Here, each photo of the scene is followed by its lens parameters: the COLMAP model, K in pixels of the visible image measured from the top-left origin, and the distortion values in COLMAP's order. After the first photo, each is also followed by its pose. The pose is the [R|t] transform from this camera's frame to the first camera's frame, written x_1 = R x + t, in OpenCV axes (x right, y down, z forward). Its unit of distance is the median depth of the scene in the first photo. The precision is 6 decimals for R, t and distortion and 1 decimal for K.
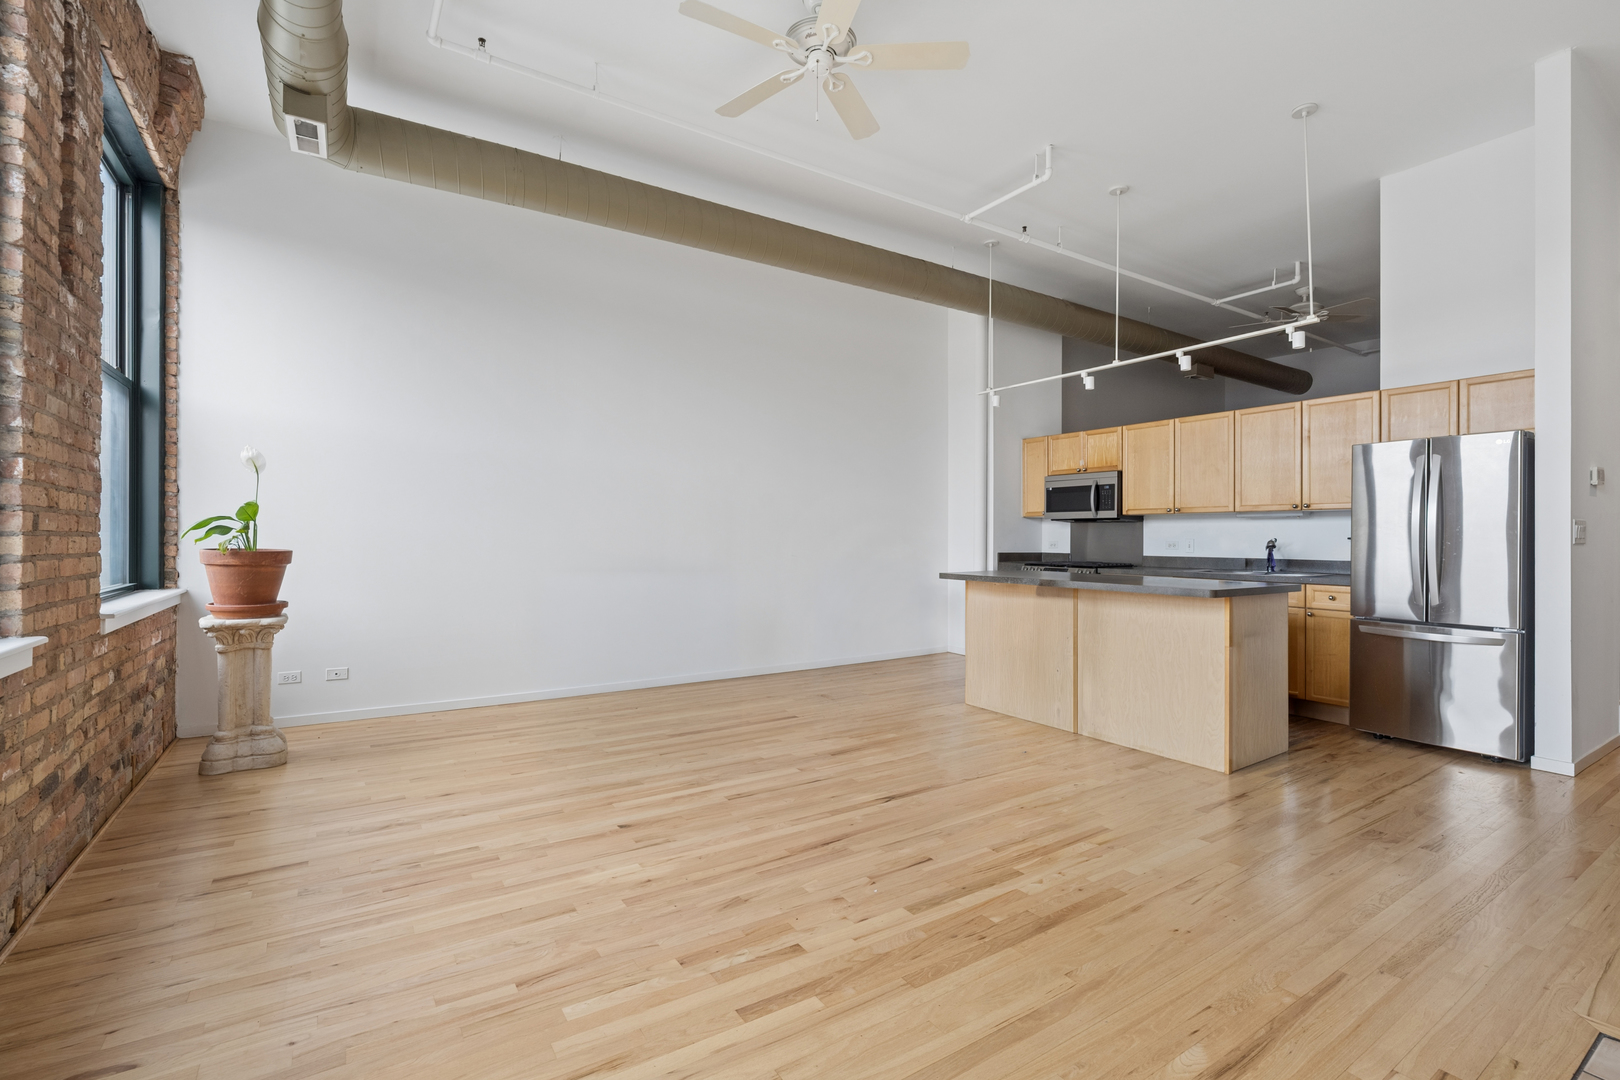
lens RADIAL K [[726.5, 0, 801.5], [0, 726.5, 540.6], [0, 0, 1]] dist [0.000212, -0.000084]
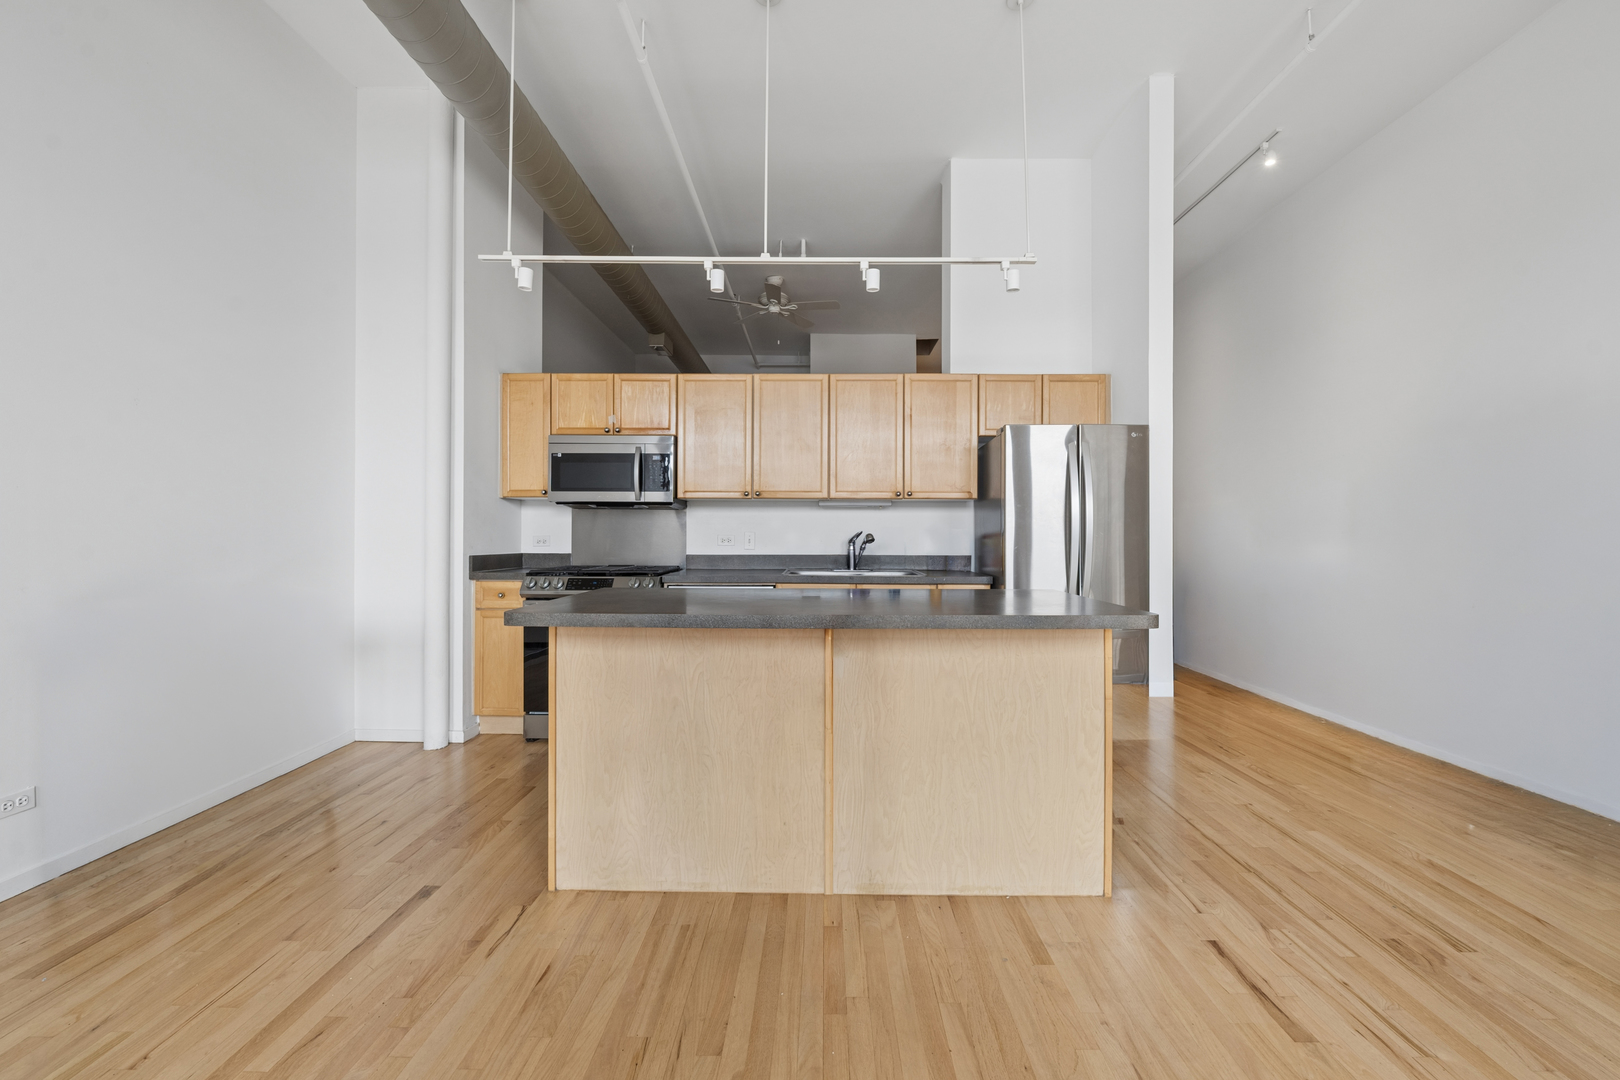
lens RADIAL K [[653.8, 0, 816.1], [0, 653.8, 532.9], [0, 0, 1]] dist [-0.003427, -0.000464]
pose [[0.545591, 0.000310, 0.838051, -0.034994], [0.003410, 0.999991, -0.002591, 0.001006], [-0.838045, 0.004271, 0.545585, 0.871546]]
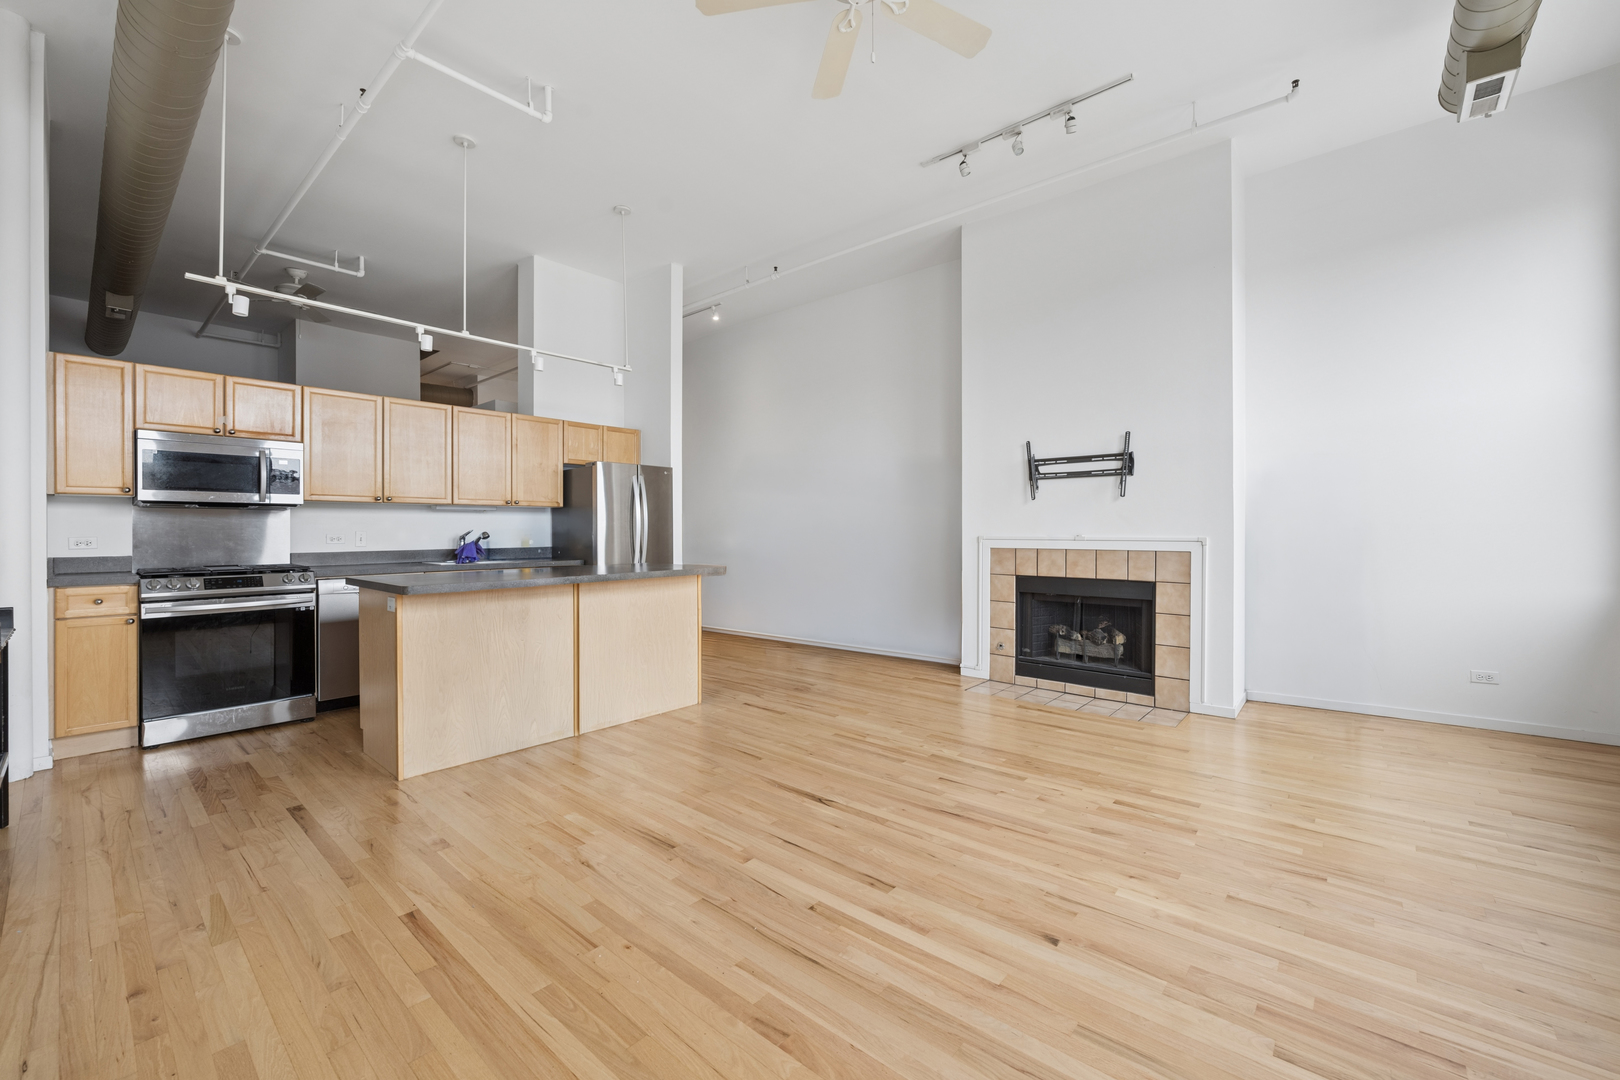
lens RADIAL K [[653.8, 0, 816.1], [0, 653.8, 532.9], [0, 0, 1]] dist [-0.003427, -0.000464]
pose [[-0.294064, -0.007991, 0.955752, -0.617574], [0.007725, 0.999913, 0.010737, -0.007353], [-0.955755, 0.010541, -0.293976, 1.110976]]
